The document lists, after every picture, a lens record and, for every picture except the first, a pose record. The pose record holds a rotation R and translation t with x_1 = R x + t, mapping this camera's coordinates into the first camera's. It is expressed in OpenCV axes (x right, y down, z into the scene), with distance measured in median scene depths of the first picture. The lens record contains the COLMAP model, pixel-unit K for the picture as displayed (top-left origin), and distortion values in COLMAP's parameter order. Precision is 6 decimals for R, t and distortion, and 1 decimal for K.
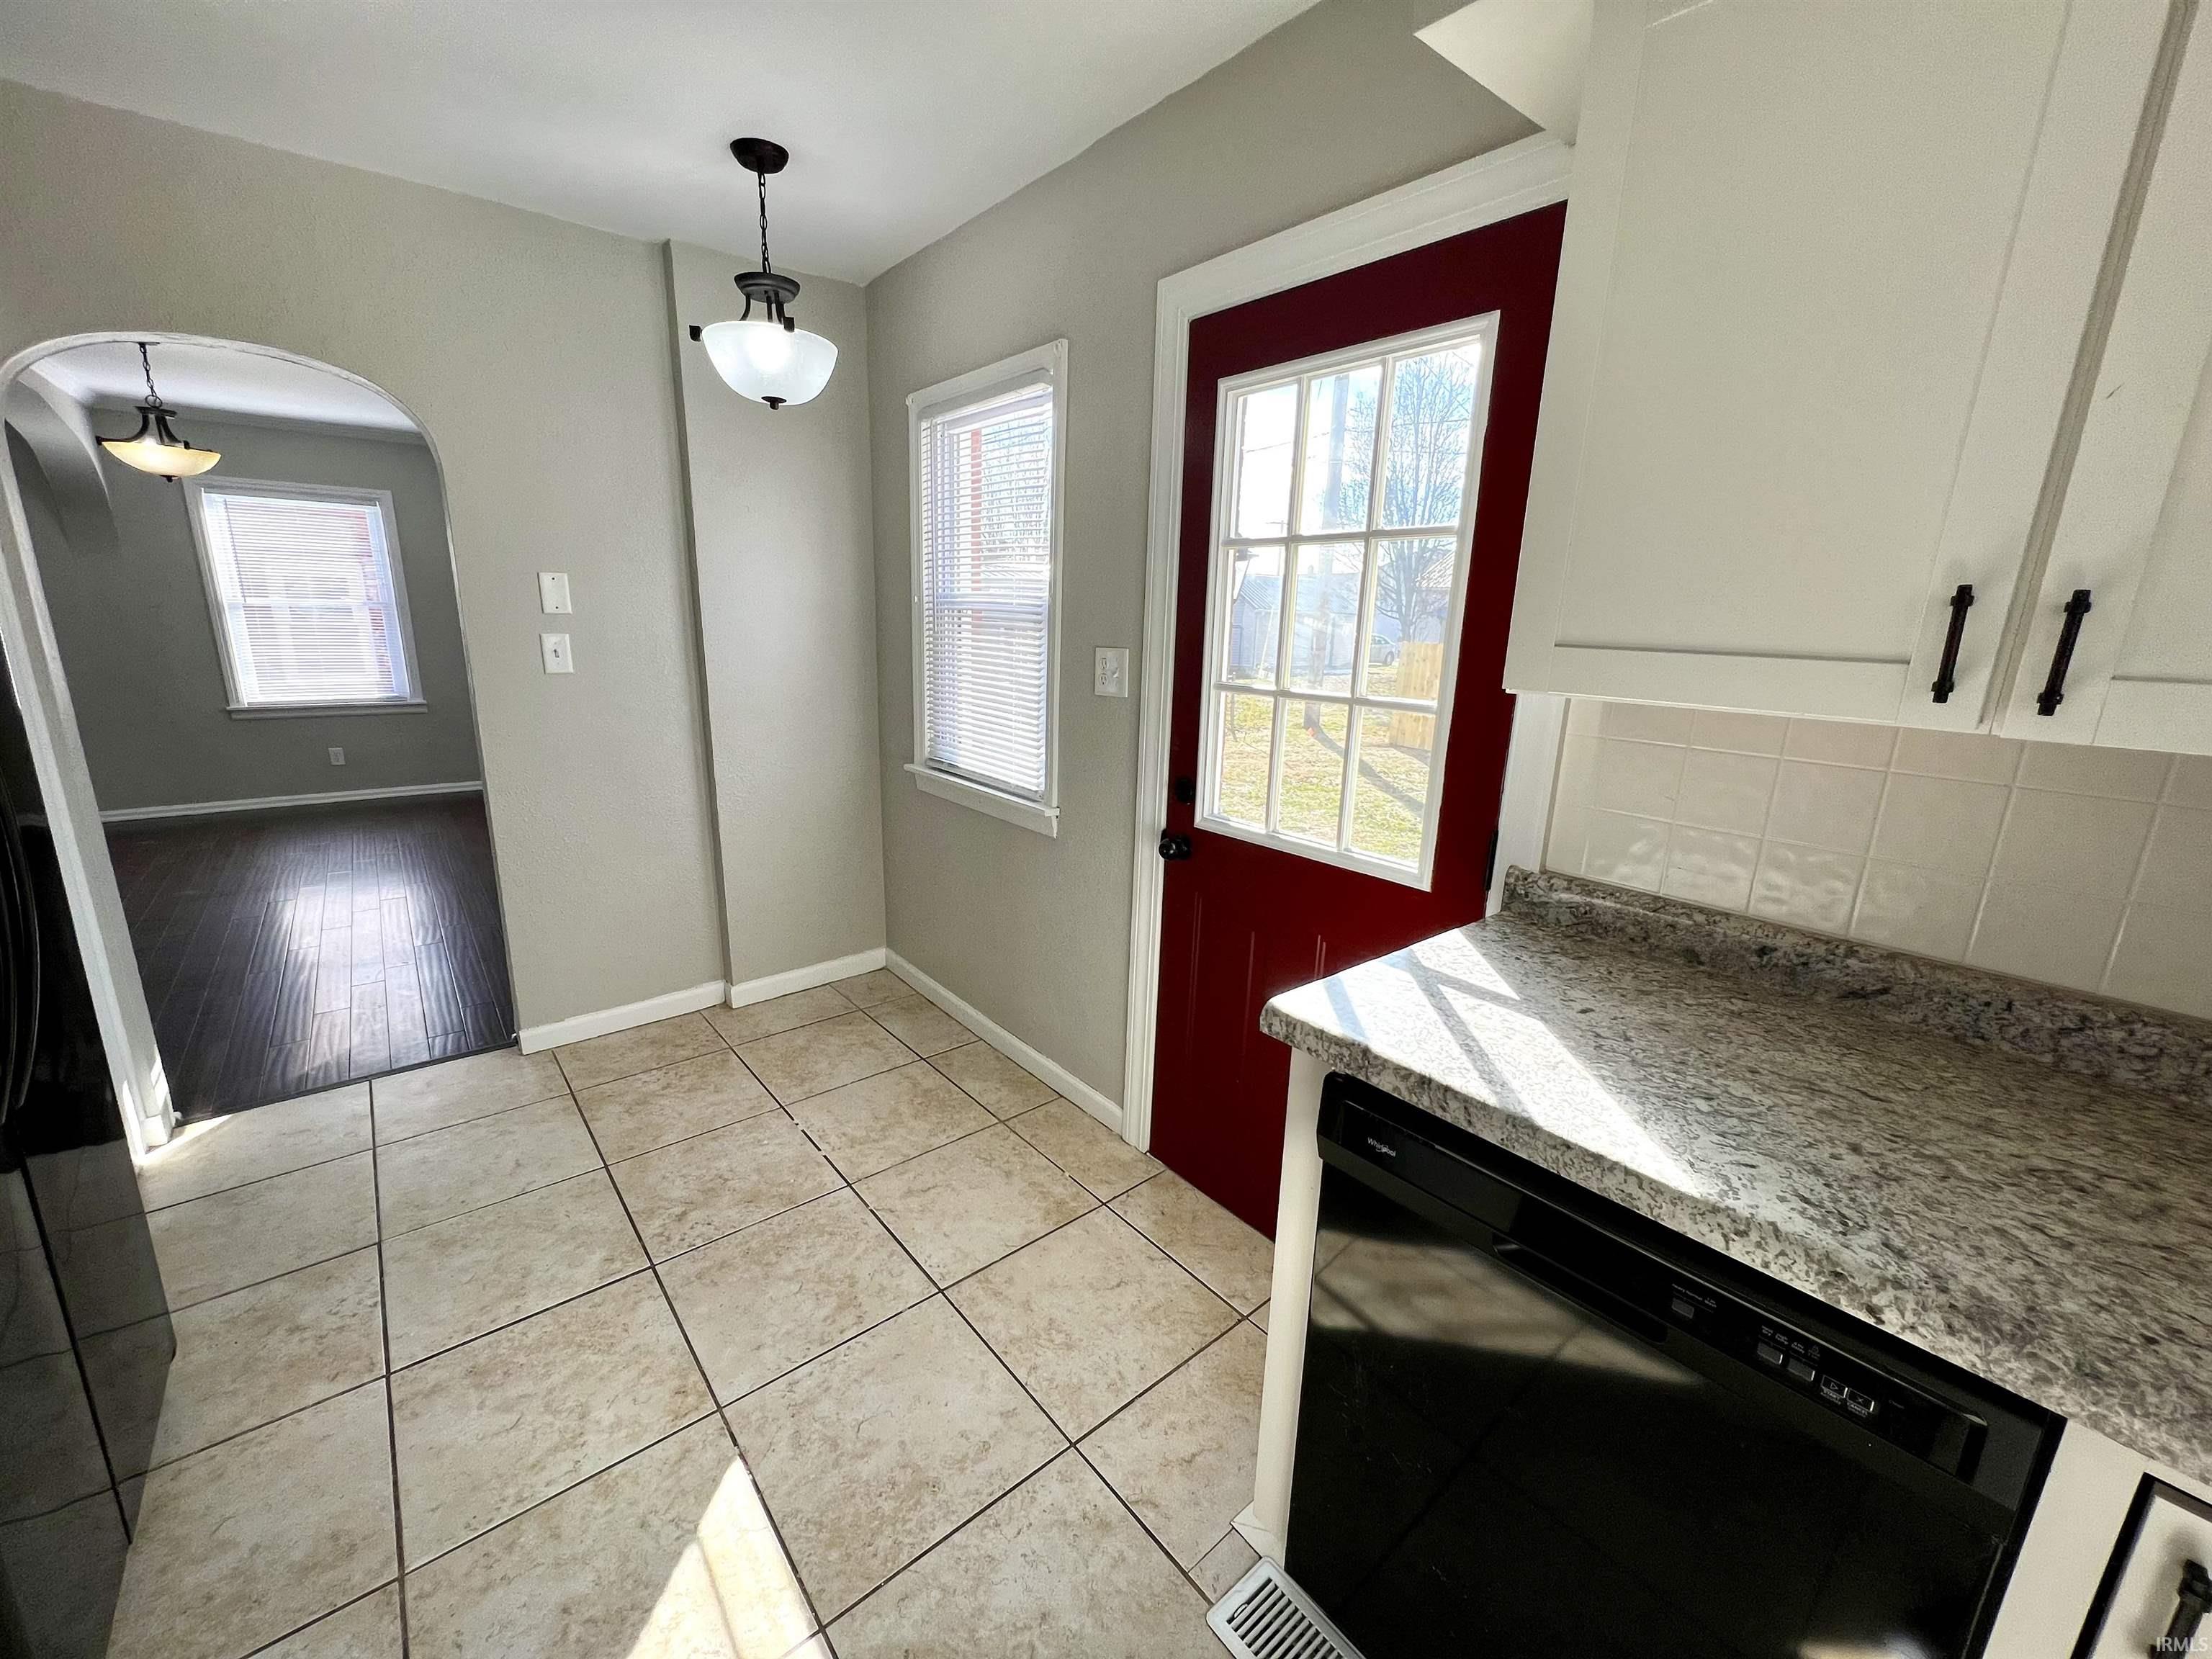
lens RADIAL K [[883.4, 0, 1103.1], [0, 883.4, 828.6], [0, 0, 1]] dist [-0.000008, 0.000204]
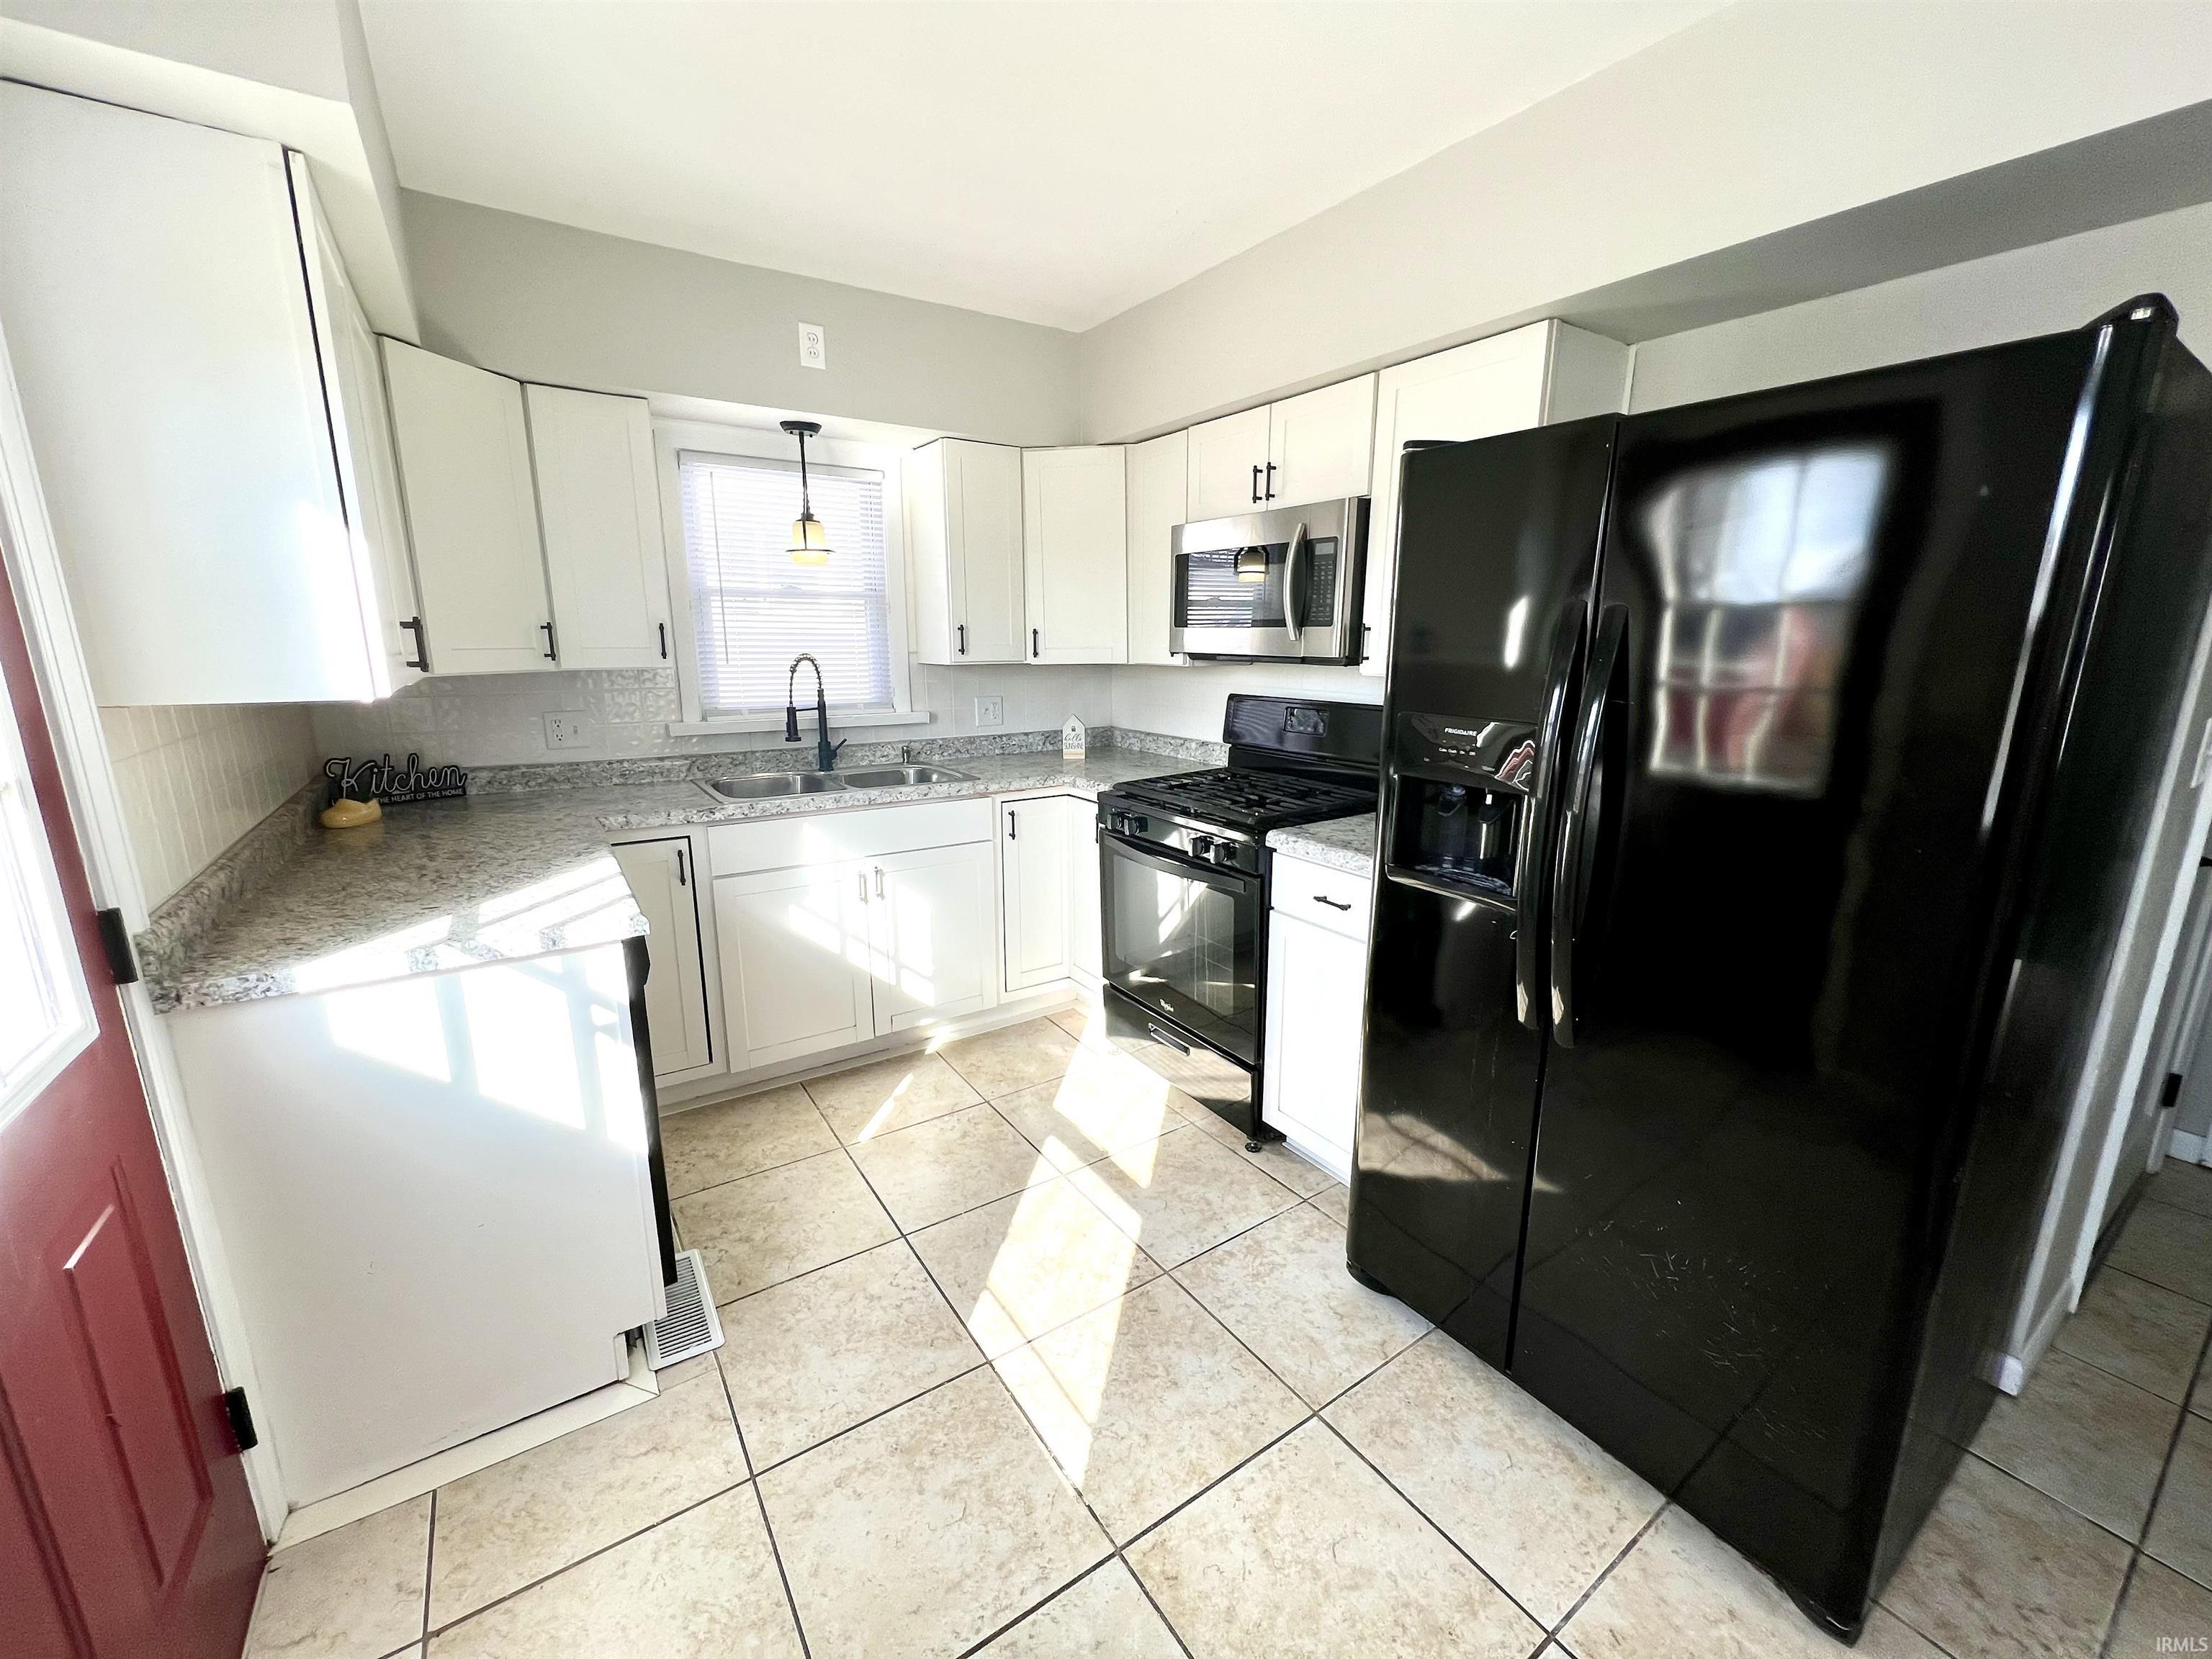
lens RADIAL K [[883.4, 0, 1103.1], [0, 883.4, 828.6], [0, 0, 1]] dist [-0.000008, 0.000204]
pose [[-0.994194, -0.050450, 0.095043, -0.509597], [-0.002914, 0.895577, 0.444896, -0.418904], [-0.107564, 0.442036, -0.890525, 1.605185]]
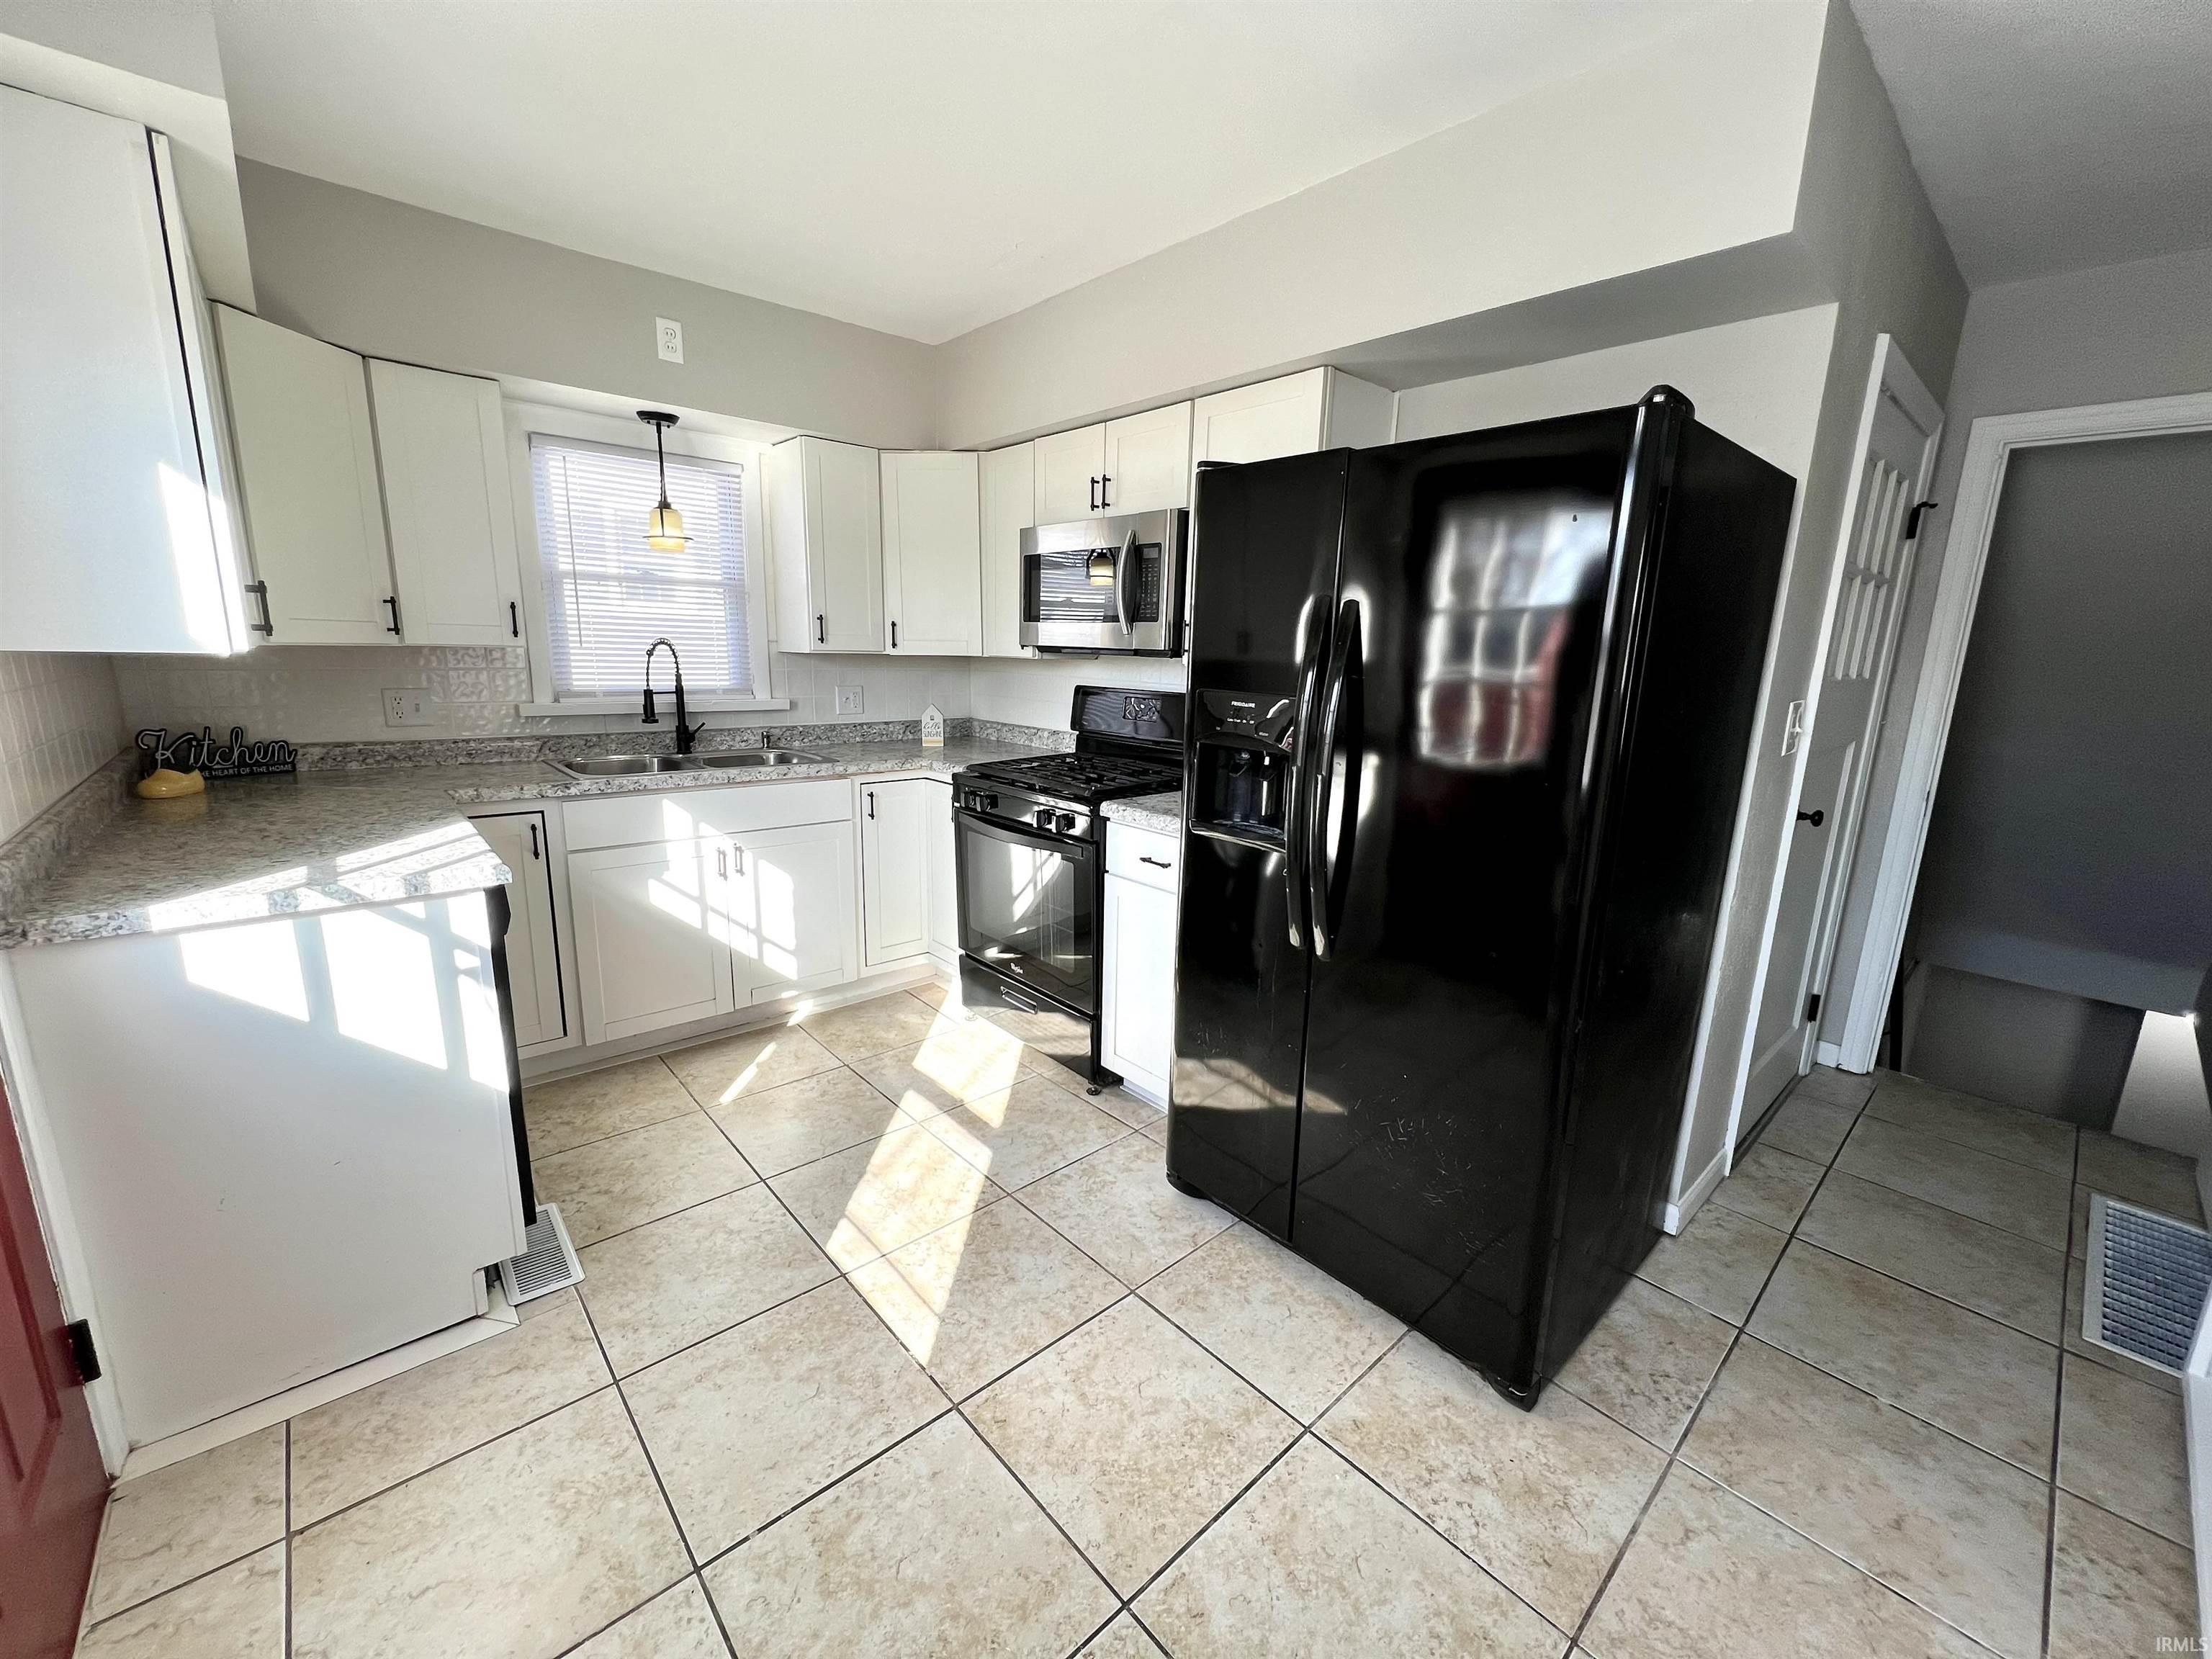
lens RADIAL K [[883.4, 0, 1103.1], [0, 883.4, 828.6], [0, 0, 1]] dist [-0.000008, 0.000204]
pose [[-0.997987, -0.044706, -0.044986, -0.577309], [-0.059775, 0.900091, 0.431583, -0.429101], [0.021197, 0.433403, -0.900951, 1.784190]]
